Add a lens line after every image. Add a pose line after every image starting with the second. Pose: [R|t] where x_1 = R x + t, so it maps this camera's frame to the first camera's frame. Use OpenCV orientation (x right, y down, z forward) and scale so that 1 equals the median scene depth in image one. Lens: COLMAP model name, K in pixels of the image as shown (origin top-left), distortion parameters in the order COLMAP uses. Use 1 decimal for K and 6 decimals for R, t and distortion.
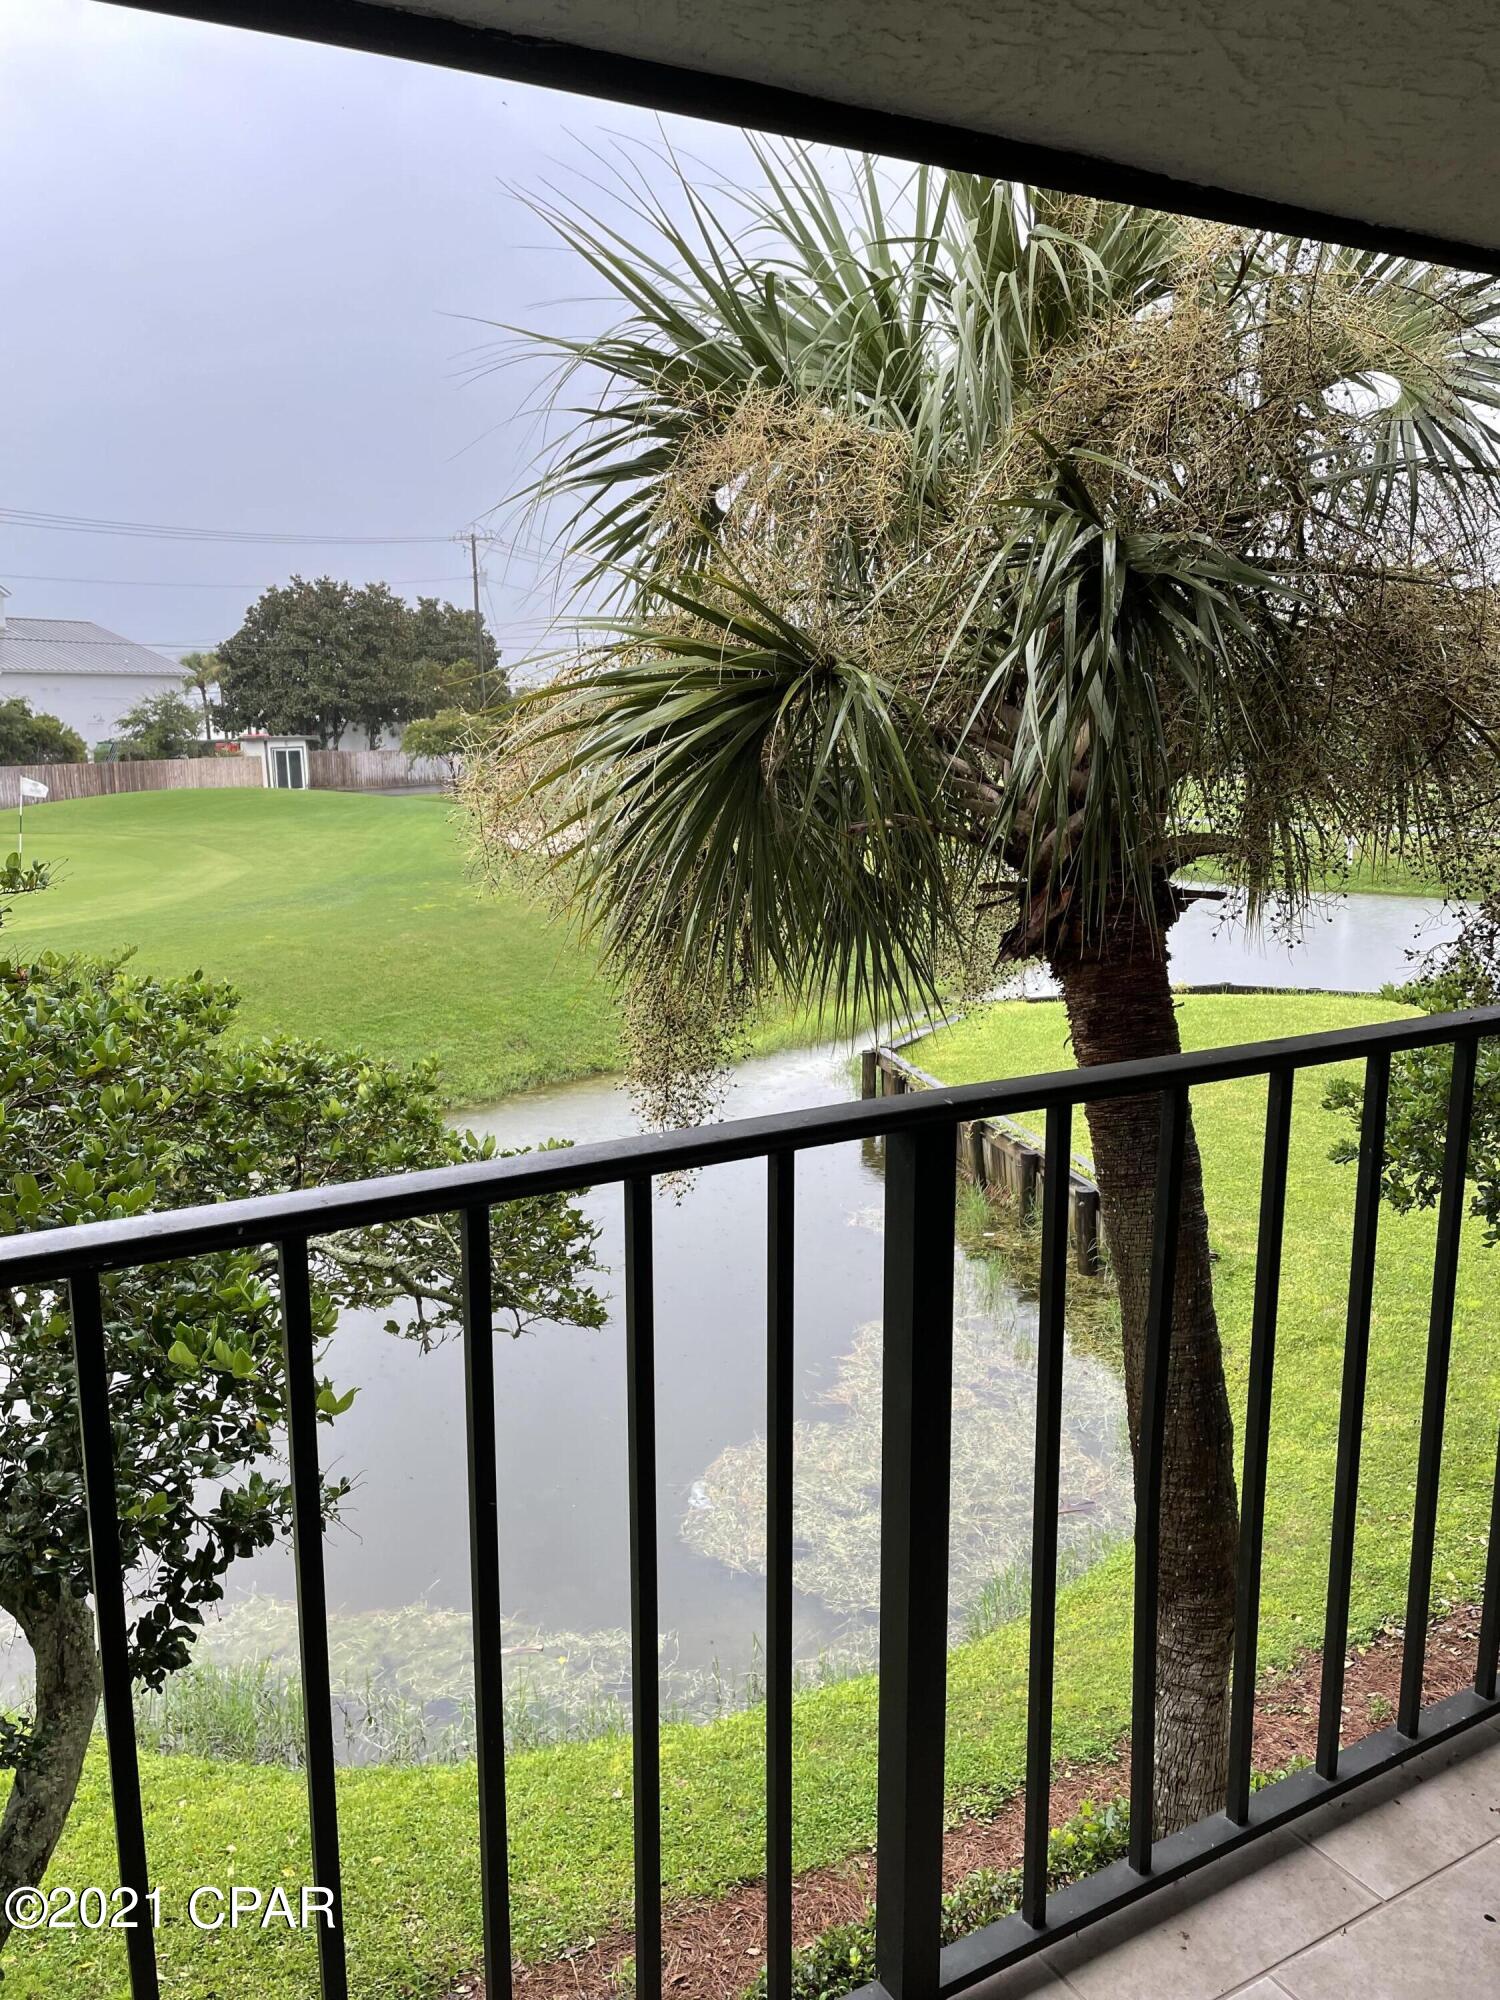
lens RADIAL K [[1510.2, 0, 746.1], [0, 1510.2, 1000.8], [0, 0, 1]] dist [0.089664, -0.113125]
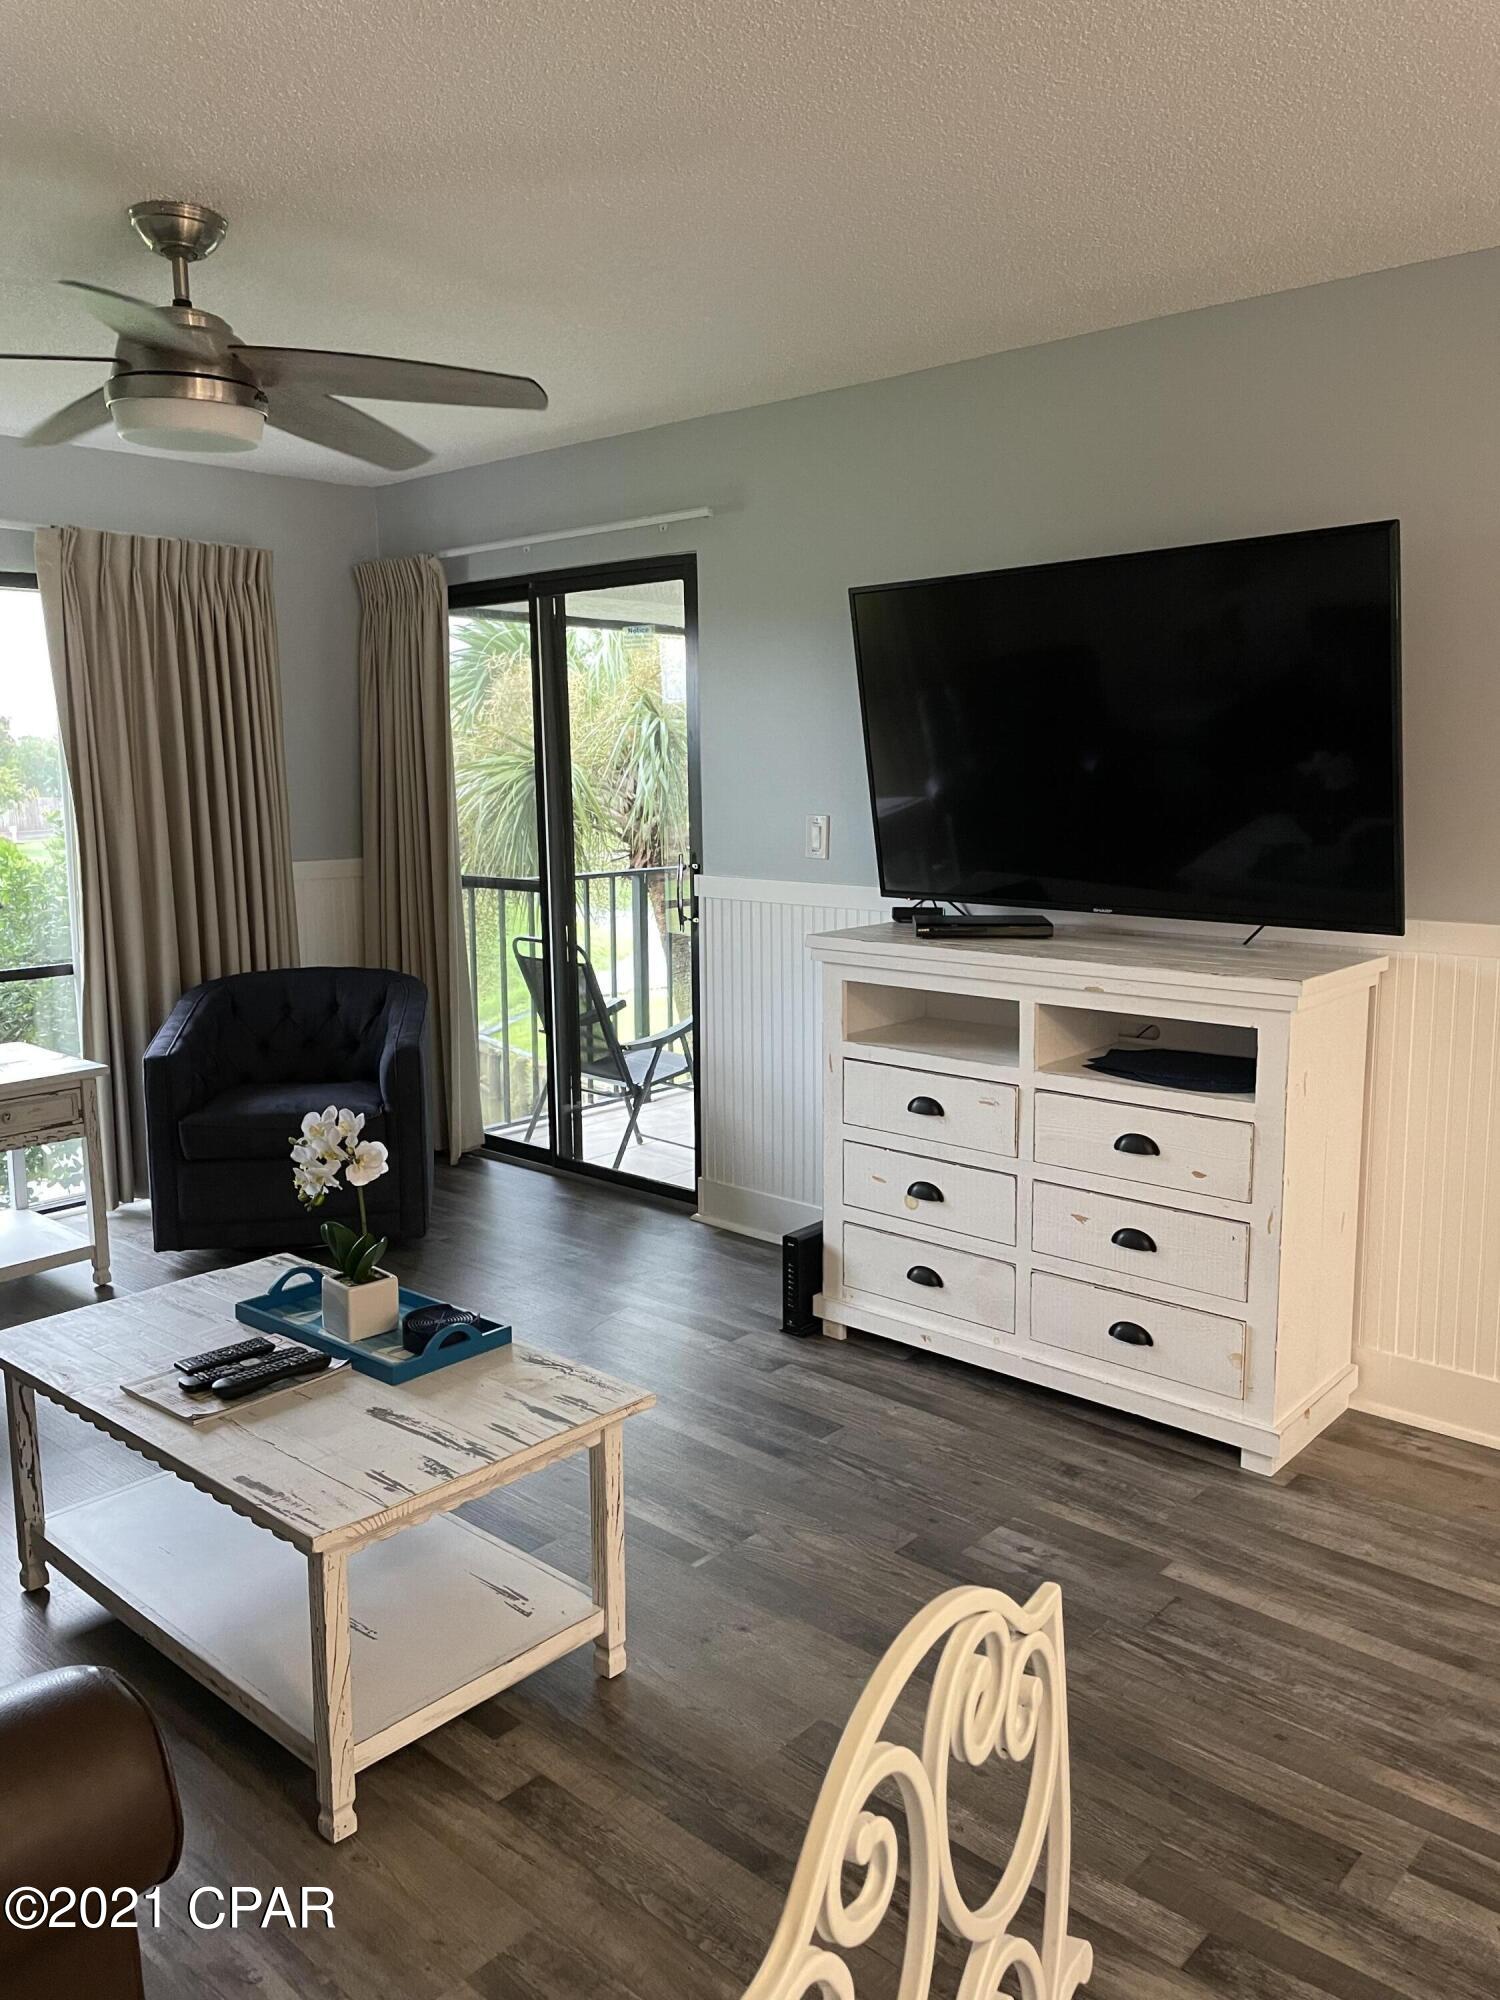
lens RADIAL K [[1510.2, 0, 762.1], [0, 1510.2, 991.5], [0, 0, 1]] dist [0.089664, -0.113125]
pose [[0.948649, -0.047752, 0.312707, -0.535228], [0.059596, 0.997818, -0.028423, 0.325572], [-0.310667, 0.045600, 0.949424, -1.874153]]
